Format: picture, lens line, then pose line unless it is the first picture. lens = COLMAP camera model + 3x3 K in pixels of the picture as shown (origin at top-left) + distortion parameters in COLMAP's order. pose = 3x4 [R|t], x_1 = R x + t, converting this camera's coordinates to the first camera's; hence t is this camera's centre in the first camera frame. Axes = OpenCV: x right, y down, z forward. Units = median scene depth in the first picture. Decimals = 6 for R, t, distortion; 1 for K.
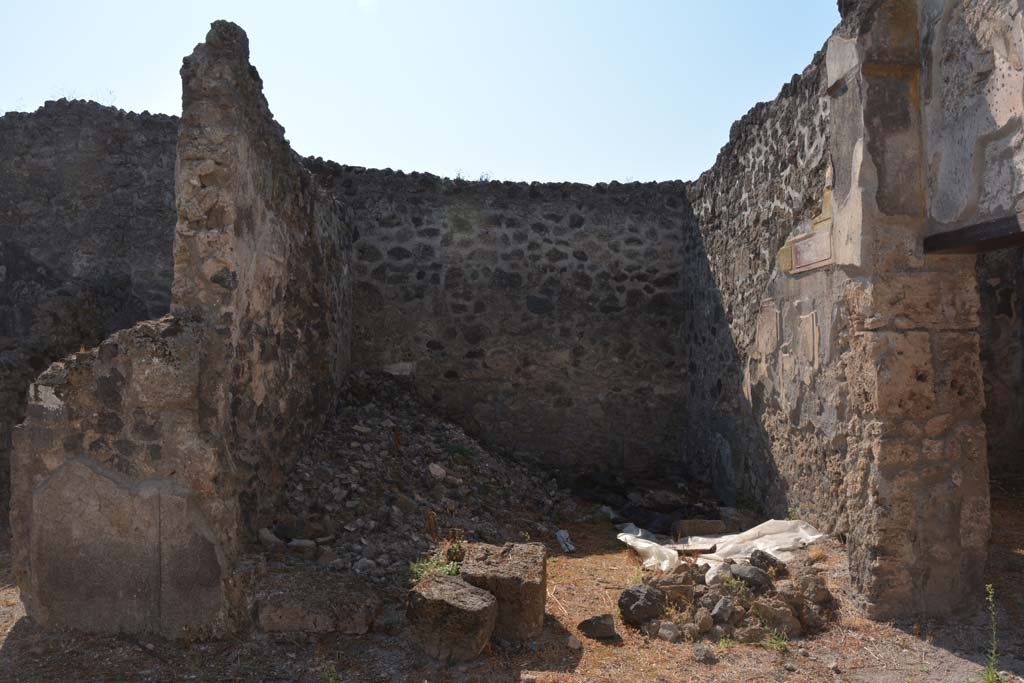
lens RADIAL K [[804.5, 0, 511.9], [0, 804.5, 345.7], [0, 0, 1]] dist [-0.163579, 0.124366]
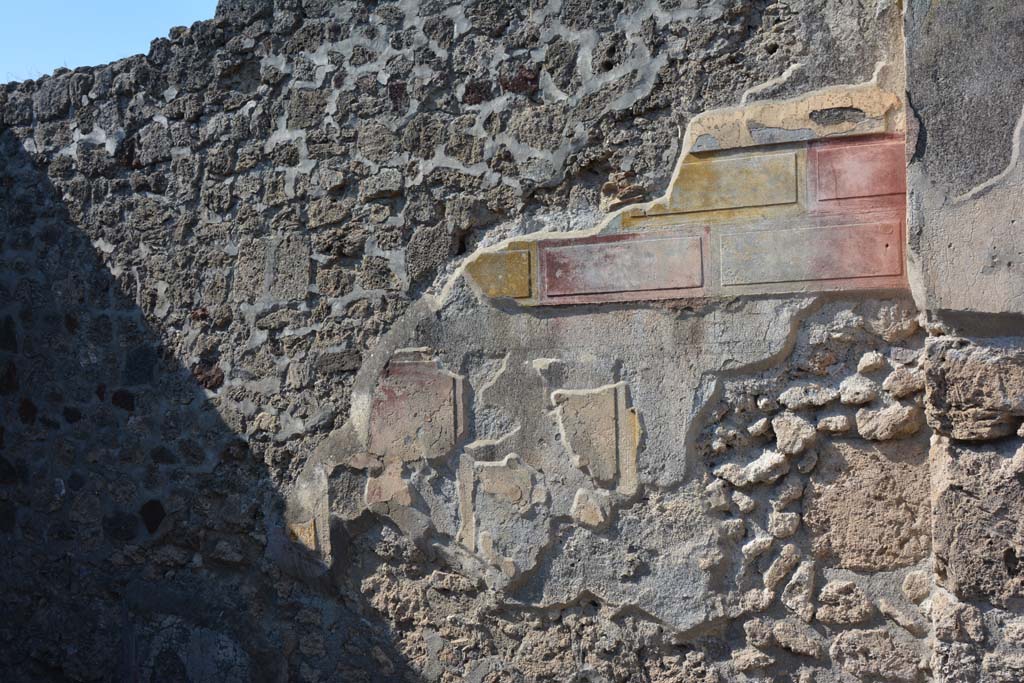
lens RADIAL K [[897.6, 0, 517.6], [0, 897.6, 347.8], [0, 0, 1]] dist [-0.088418, 0.108276]
pose [[0.443313, 0.029978, 0.895865, -0.145598], [-0.001378, 0.999462, -0.032763, -0.038946], [-0.896366, 0.013290, 0.443116, 0.650476]]
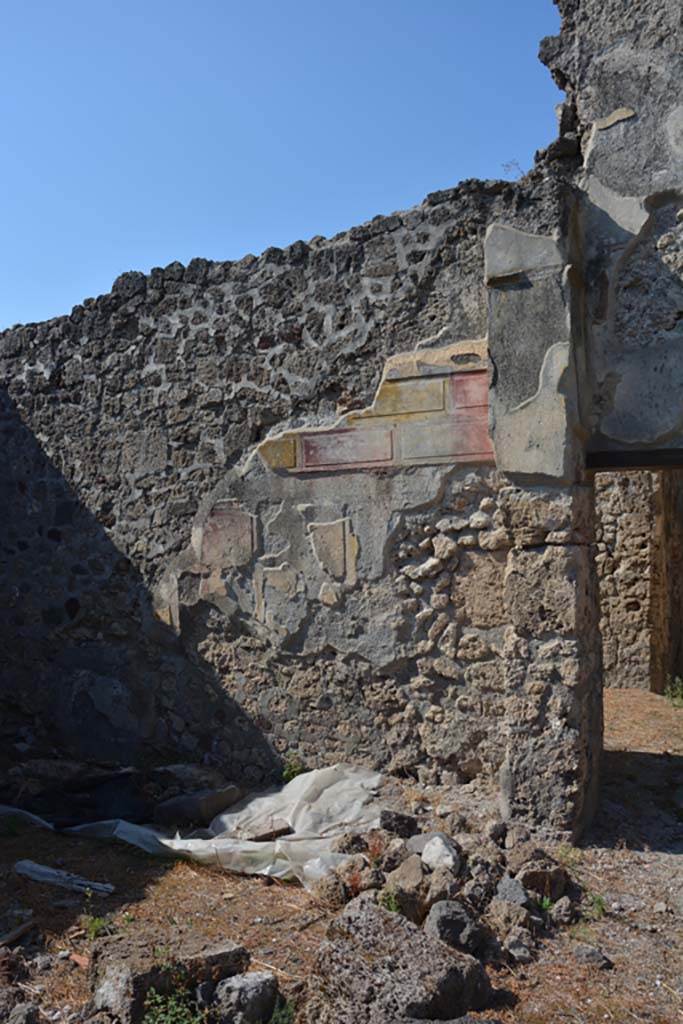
lens RADIAL K [[804.5, 0, 341.0], [0, 804.5, 516.6], [0, 0, 1]] dist [-0.163579, 0.124366]
pose [[0.494649, 0.030255, 0.868566, -0.315023], [-0.001167, 0.999416, -0.034148, -0.012710], [-0.869092, 0.015878, 0.494395, 0.463722]]
